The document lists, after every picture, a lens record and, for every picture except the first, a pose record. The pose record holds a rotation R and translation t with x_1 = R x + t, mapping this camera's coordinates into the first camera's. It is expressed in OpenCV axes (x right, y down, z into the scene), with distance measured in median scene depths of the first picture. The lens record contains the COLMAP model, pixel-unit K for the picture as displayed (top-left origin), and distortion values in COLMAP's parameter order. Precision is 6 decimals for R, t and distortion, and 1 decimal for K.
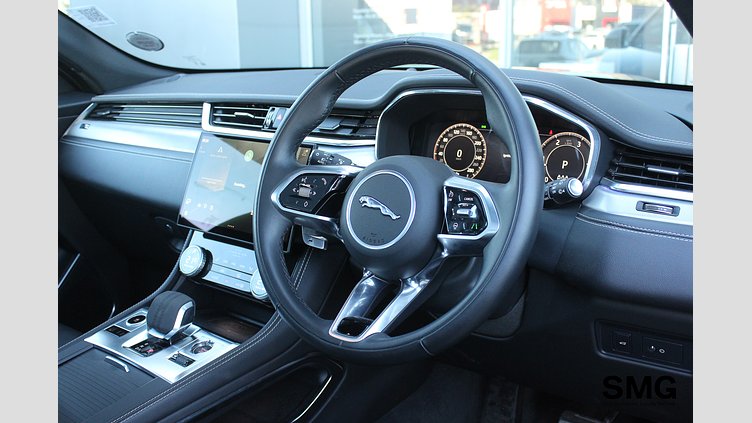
lens RADIAL K [[703.6, 0, 373.4], [0, 703.6, 211.6], [0, 0, 1]] dist [-0.053520, 0.000000]
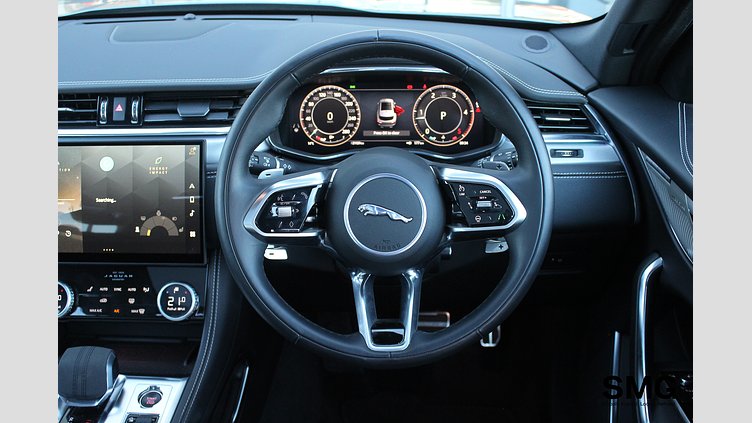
lens RADIAL K [[688.1, 0, 371.1], [0, 688.1, 217.7], [0, 0, 1]] dist [-0.083978, 0.000000]
pose [[0.810812, -0.262104, 0.523341, -0.380864], [0.150766, 0.957484, 0.245954, -0.177938], [-0.565557, -0.120520, 0.815856, 0.163105]]
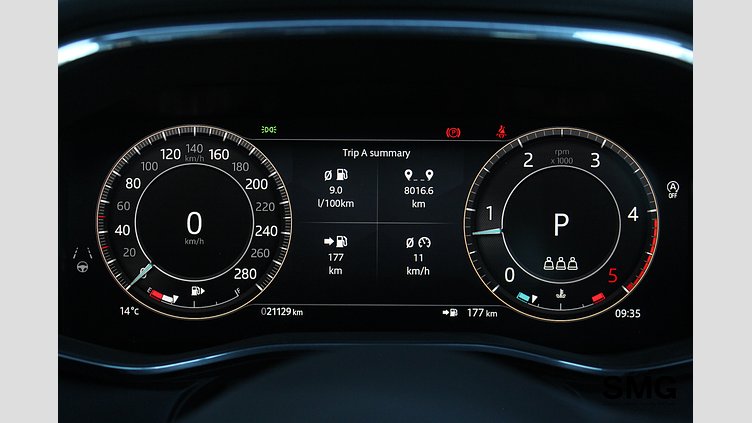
lens RADIAL K [[852.4, 0, 375.7], [0, 852.4, 210.8], [0, 0, 1]] dist [-0.028868, 0.000000]
pose [[0.784513, -0.149345, 0.601860, -0.037615], [0.136203, 0.988364, 0.067715, -0.103922], [-0.604970, 0.028852, 0.795726, 0.669659]]
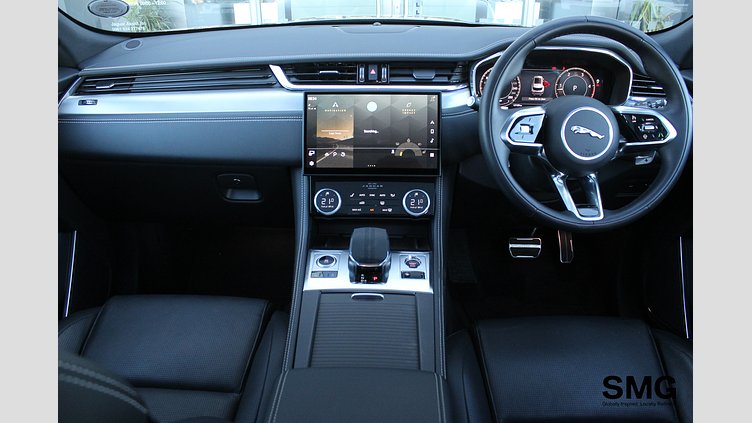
lens RADIAL K [[520.8, 0, 376.5], [0, 520.8, 206.7], [0, 0, 1]] dist [-0.123207, 0.006063]
pose [[0.803559, -0.240773, 0.544355, -0.739714], [0.137188, 0.964829, 0.224240, -0.118425], [-0.579200, -0.105511, 0.808328, 0.261696]]
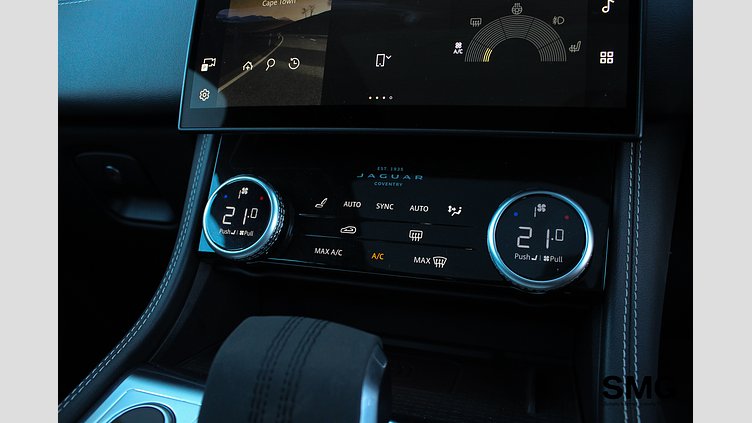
lens RADIAL K [[520.8, 0, 377.5], [0, 520.8, 206.6], [0, 0, 1]] dist [-0.123207, 0.006063]
pose [[0.935026, -0.109332, 0.337303, -0.310475], [0.099004, 0.993942, 0.047728, 0.064193], [-0.340478, -0.011233, 0.940185, 0.789513]]
